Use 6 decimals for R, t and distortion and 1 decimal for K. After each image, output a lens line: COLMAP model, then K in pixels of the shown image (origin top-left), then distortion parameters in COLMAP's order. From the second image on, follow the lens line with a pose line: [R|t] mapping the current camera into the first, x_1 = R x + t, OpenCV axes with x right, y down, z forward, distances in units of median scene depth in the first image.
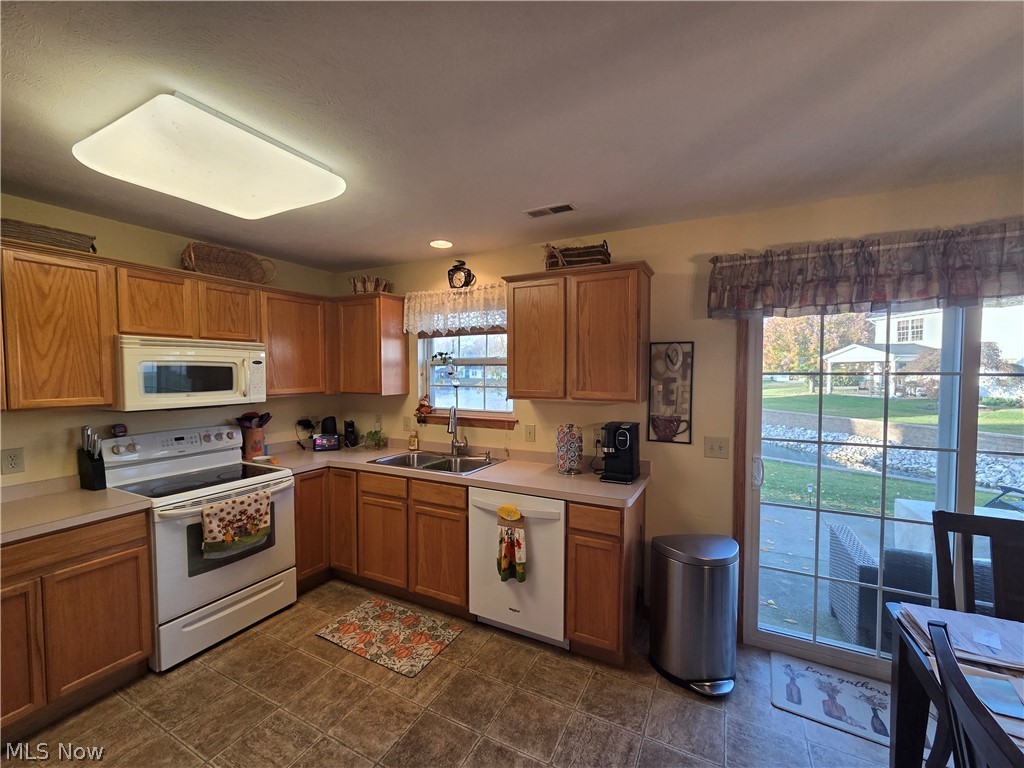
lens RADIAL K [[418.5, 0, 512.6], [0, 418.5, 390.5], [0, 0, 1]] dist [0.001504, -0.000241]
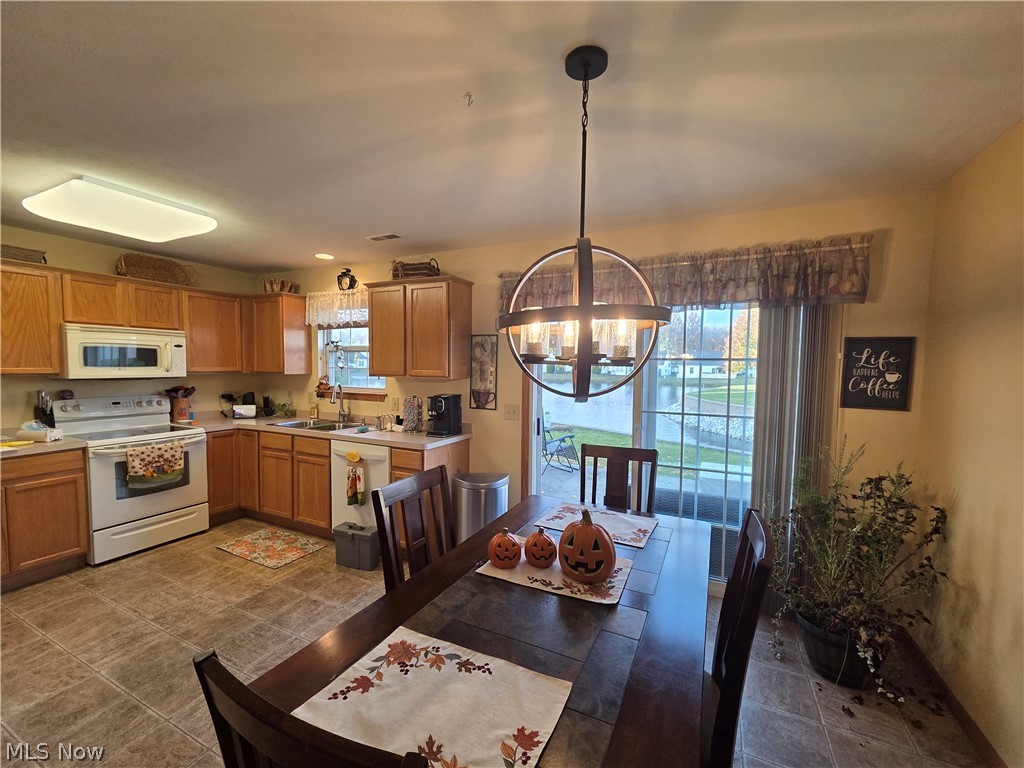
lens RADIAL K [[419.9, 0, 509.1], [0, 419.9, 391.1], [0, 0, 1]] dist [0.002243, -0.000065]
pose [[0.999764, 0.012723, 0.017595, 0.447440], [-0.013000, 0.999791, 0.015747, 0.044493], [-0.017391, -0.015972, 0.999721, -0.367512]]
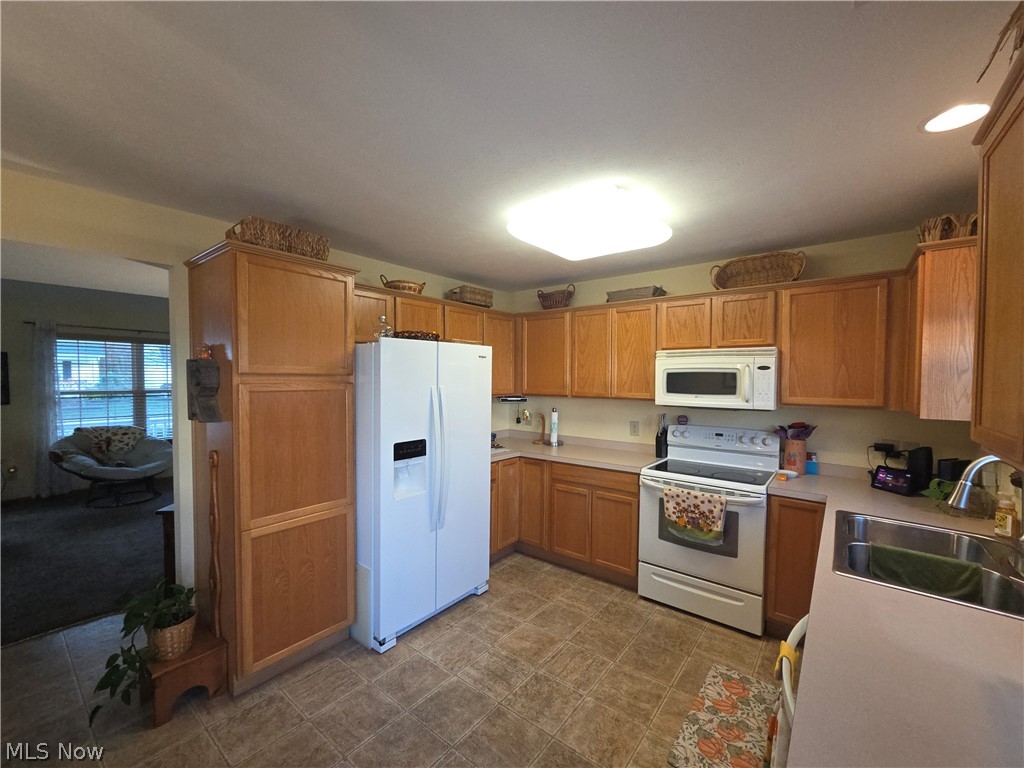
lens RADIAL K [[418.5, 0, 512.6], [0, 418.5, 390.5], [0, 0, 1]] dist [0.001504, -0.000241]
pose [[-0.189470, 0.033274, -0.981323, 0.494158], [-0.052170, 0.997673, 0.043901, -0.031127], [0.980500, 0.059513, -0.187293, 0.707072]]
